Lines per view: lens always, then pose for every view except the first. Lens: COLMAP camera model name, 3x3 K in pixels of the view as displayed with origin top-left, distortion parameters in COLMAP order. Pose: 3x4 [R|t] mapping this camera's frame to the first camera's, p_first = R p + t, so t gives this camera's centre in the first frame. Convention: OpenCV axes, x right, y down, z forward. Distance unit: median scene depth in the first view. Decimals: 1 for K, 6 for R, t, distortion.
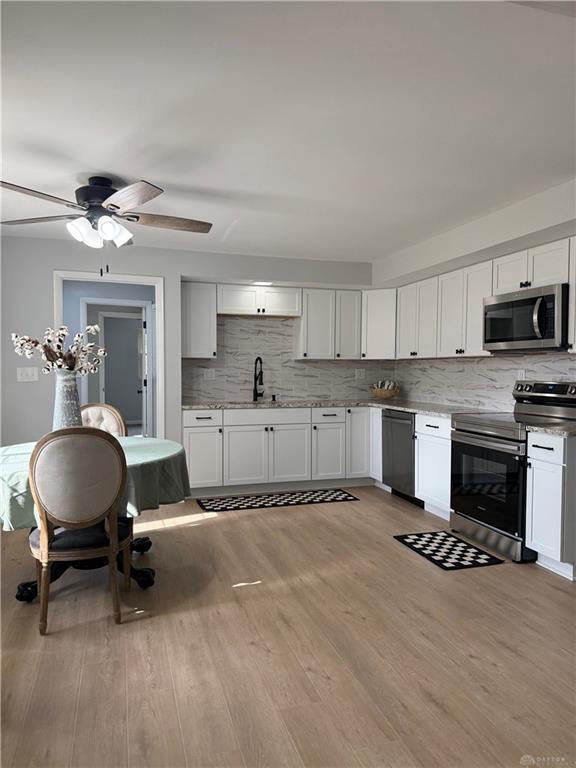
lens RADIAL K [[546.2, 0, 288.0], [0, 546.2, 384.0], [0, 0, 1]] dist [0.181746, -0.257605]
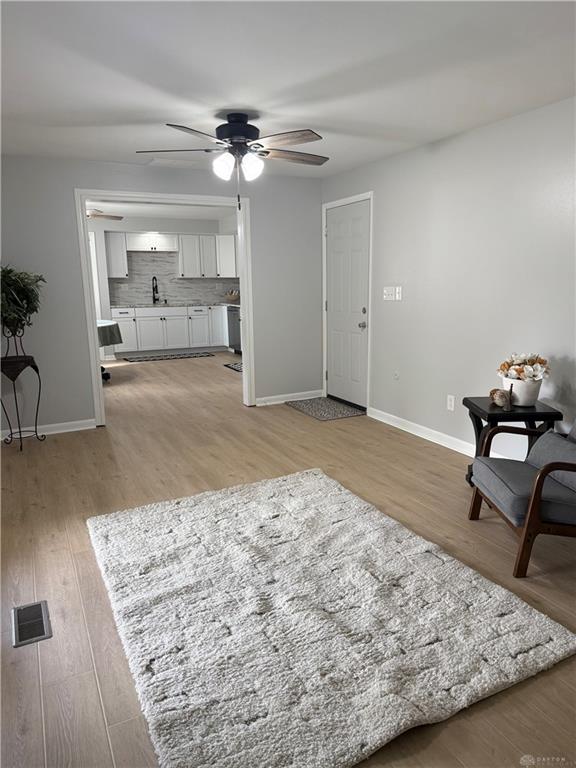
lens RADIAL K [[546.2, 0, 288.0], [0, 546.2, 384.0], [0, 0, 1]] dist [0.181746, -0.257605]
pose [[0.988125, -0.044212, 0.147153, 0.103491], [0.019968, 0.986536, 0.162320, 0.009328], [-0.152348, -0.157454, 0.975704, -0.925769]]
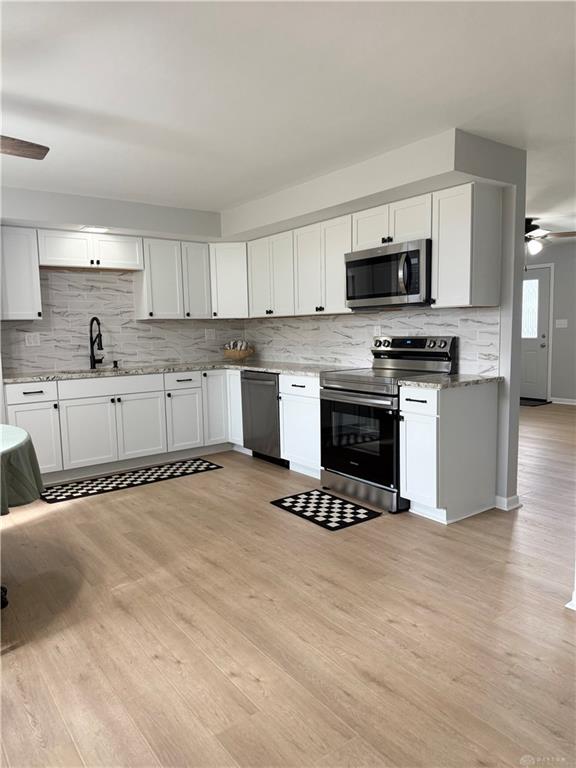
lens RADIAL K [[543.3, 0, 288.0], [0, 543.3, 384.0], [0, 0, 1]] dist [0.182925, -0.360924]
pose [[0.944179, -0.058427, 0.324210, -0.065528], [0.034655, 0.996302, 0.078623, -0.003380], [-0.327605, -0.062999, 0.942712, 0.090909]]
